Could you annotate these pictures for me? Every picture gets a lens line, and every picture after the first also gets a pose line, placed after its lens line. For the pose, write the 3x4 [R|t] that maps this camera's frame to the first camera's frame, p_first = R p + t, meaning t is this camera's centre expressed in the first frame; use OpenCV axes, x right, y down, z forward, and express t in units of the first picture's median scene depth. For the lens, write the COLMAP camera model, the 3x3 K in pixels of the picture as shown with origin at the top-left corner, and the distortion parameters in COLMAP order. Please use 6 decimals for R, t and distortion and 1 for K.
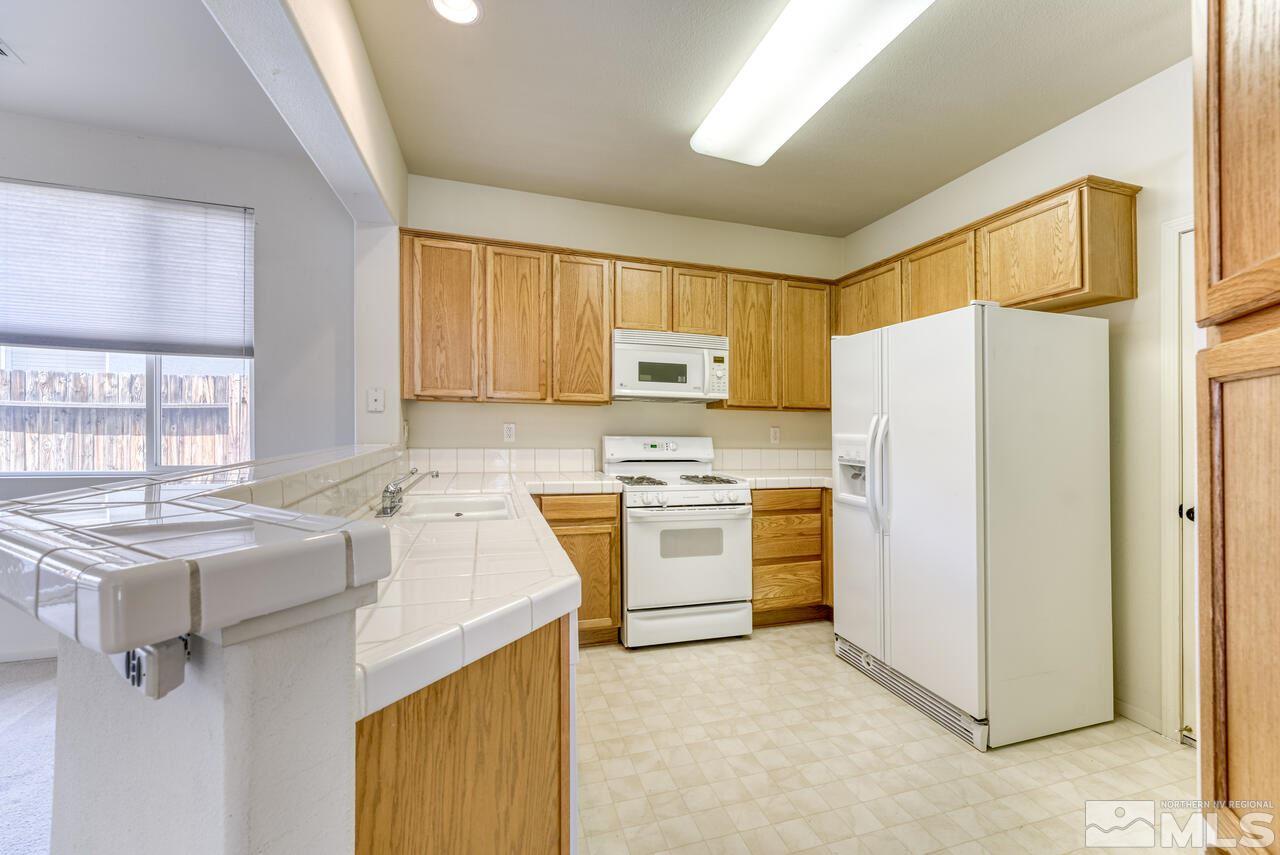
lens RADIAL K [[519.0, 0, 658.0], [0, 519.0, 429.3], [0, 0, 1]] dist [-0.002859, 0.001091]
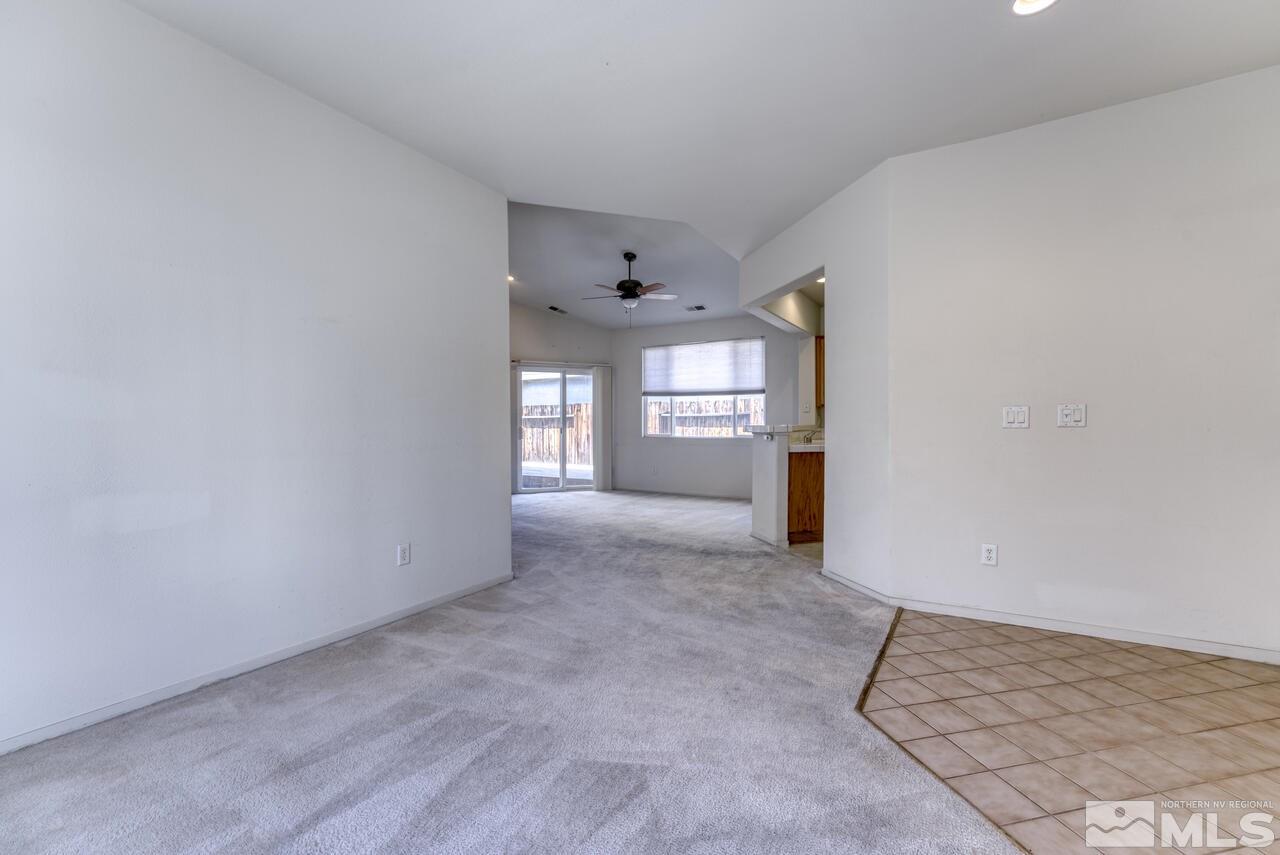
lens RADIAL K [[553.3, 0, 647.1], [0, 553.3, 451.3], [0, 0, 1]] dist [-0.000583, 0.002350]
pose [[0.671828, 0.014589, -0.740564, 0.841877], [0.009436, 0.999556, 0.028251, 0.064714], [0.740647, -0.025968, 0.671392, -1.249890]]
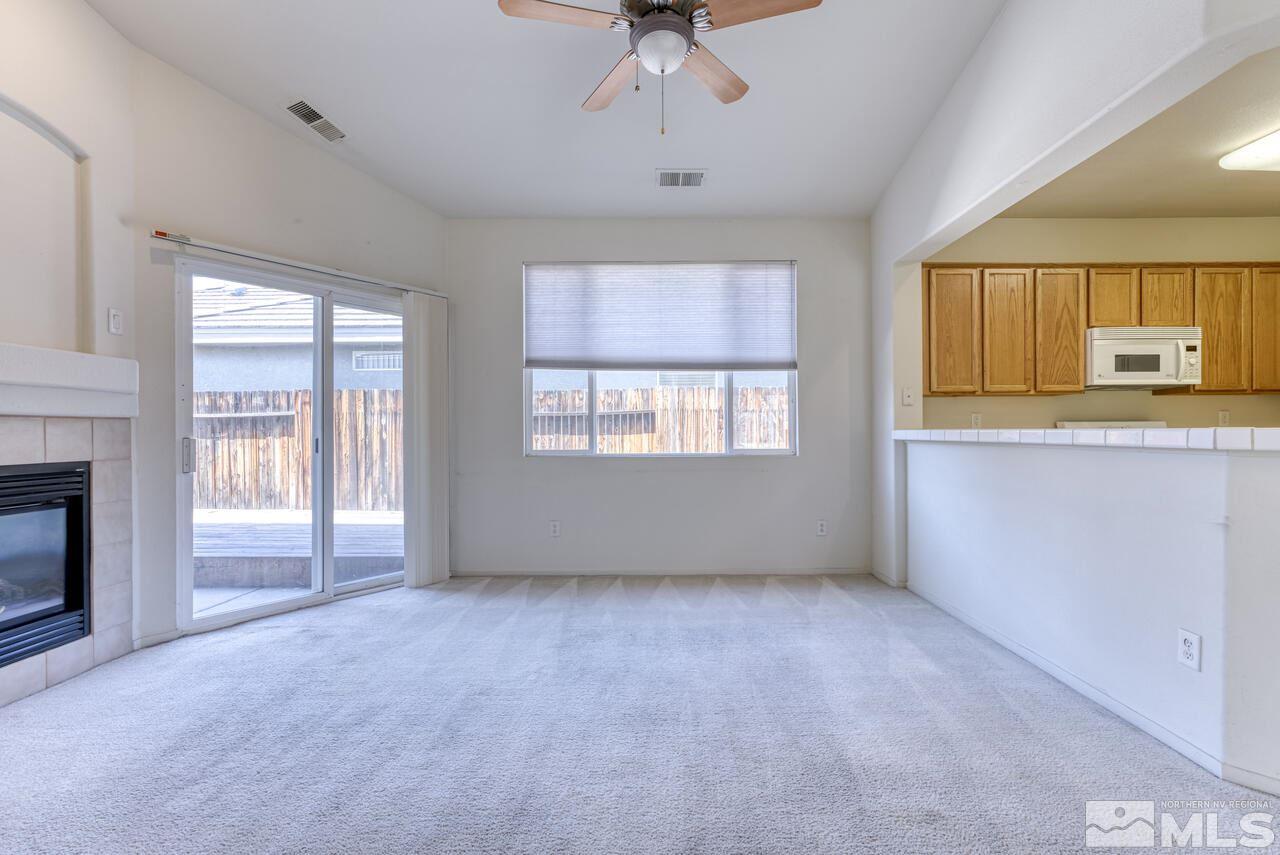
lens RADIAL K [[553.3, 0, 649.5], [0, 553.3, 437.9], [0, 0, 1]] dist [-0.000583, 0.002350]
pose [[0.955984, -0.020495, -0.292702, -0.694662], [0.021493, 0.999769, 0.000193, 0.031337], [0.292630, -0.006476, 0.956204, -0.485198]]
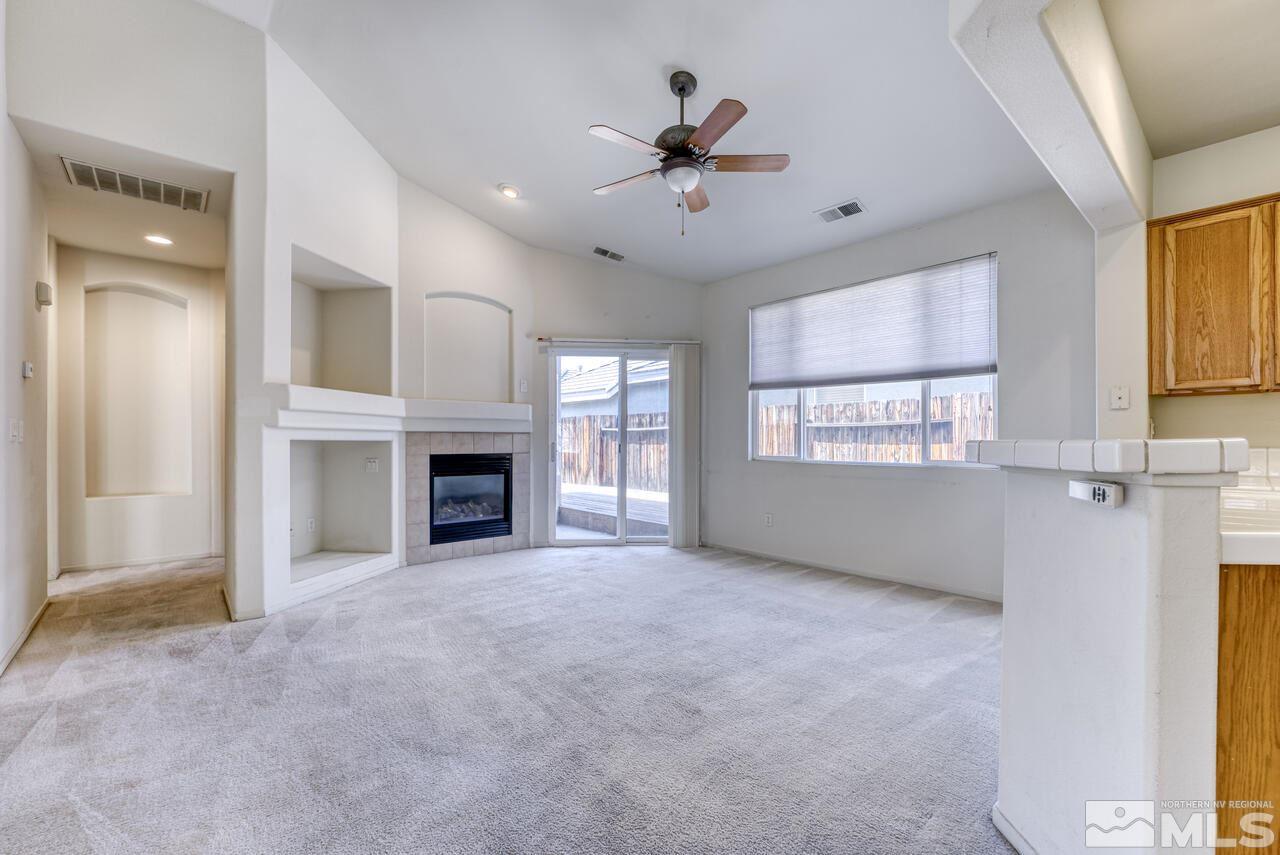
lens RADIAL K [[553.3, 0, 643.5], [0, 553.3, 449.8], [0, 0, 1]] dist [-0.000583, 0.002350]
pose [[0.418164, -0.004168, -0.908362, 0.053491], [0.000772, 0.999991, -0.004233, 0.045311], [0.908371, 0.001068, 0.418163, -0.288645]]
